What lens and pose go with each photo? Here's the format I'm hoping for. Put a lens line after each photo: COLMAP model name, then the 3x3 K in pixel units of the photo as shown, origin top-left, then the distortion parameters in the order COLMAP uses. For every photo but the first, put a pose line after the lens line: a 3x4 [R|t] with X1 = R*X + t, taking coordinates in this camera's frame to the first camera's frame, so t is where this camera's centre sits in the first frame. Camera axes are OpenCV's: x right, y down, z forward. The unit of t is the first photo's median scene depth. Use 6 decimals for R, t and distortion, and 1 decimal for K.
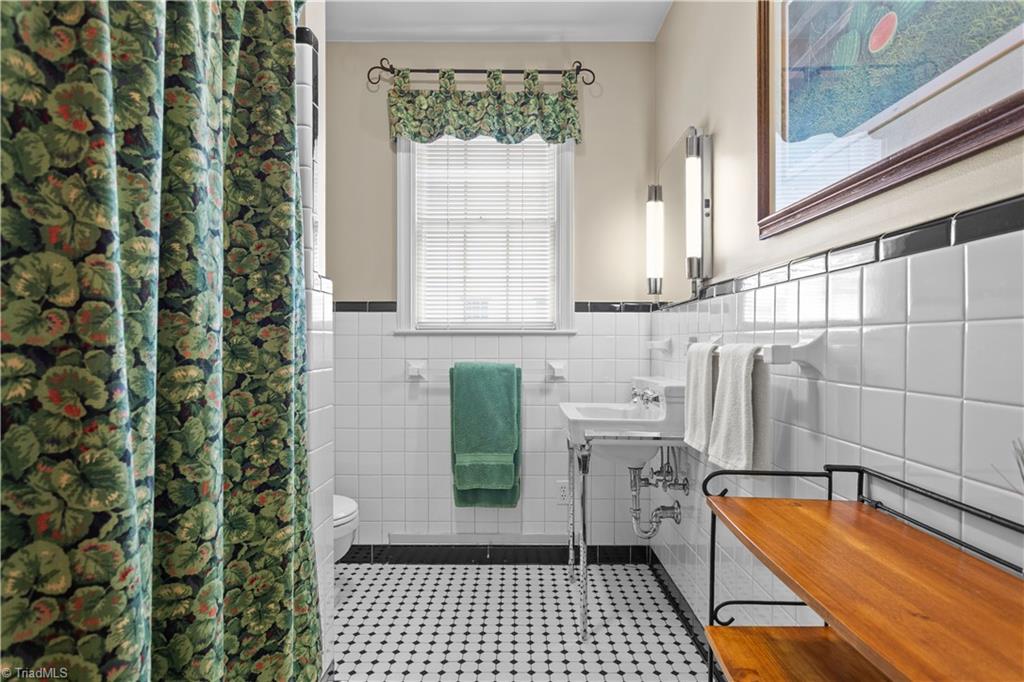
lens RADIAL K [[533.0, 0, 508.6], [0, 533.0, 345.1], [0, 0, 1]] dist [-0.006695, 0.002993]
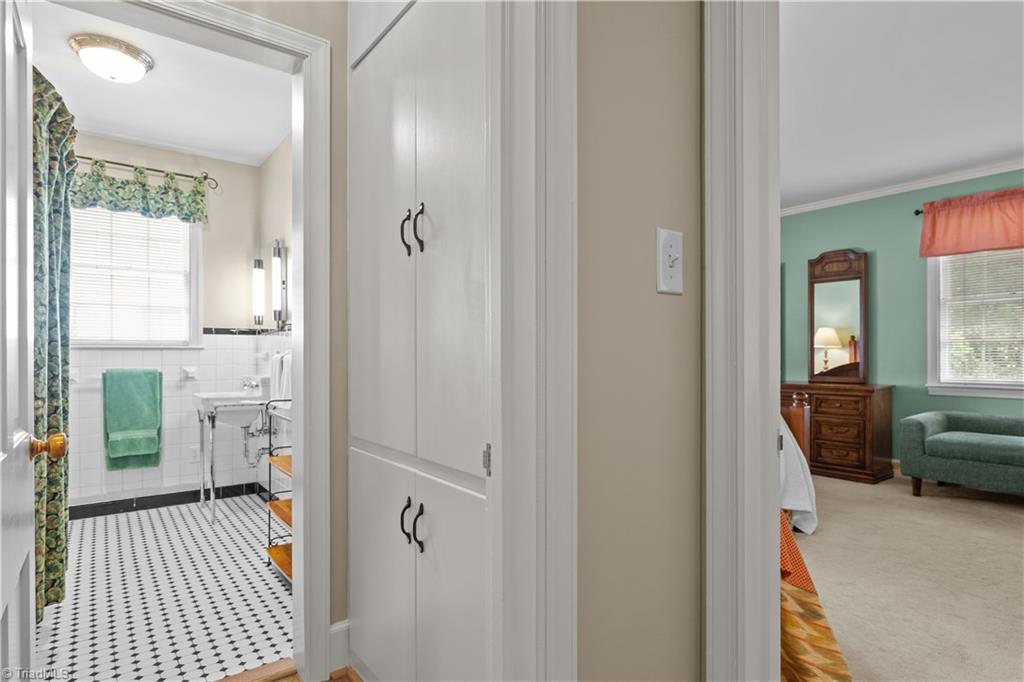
lens RADIAL K [[533.0, 0, 509.6], [0, 533.0, 355.4], [0, 0, 1]] dist [-0.006695, 0.002993]
pose [[0.785487, -0.005970, 0.618849, -0.134217], [0.004050, 0.999982, 0.004506, -0.004811], [-0.618865, -0.001033, 0.785497, -0.760973]]
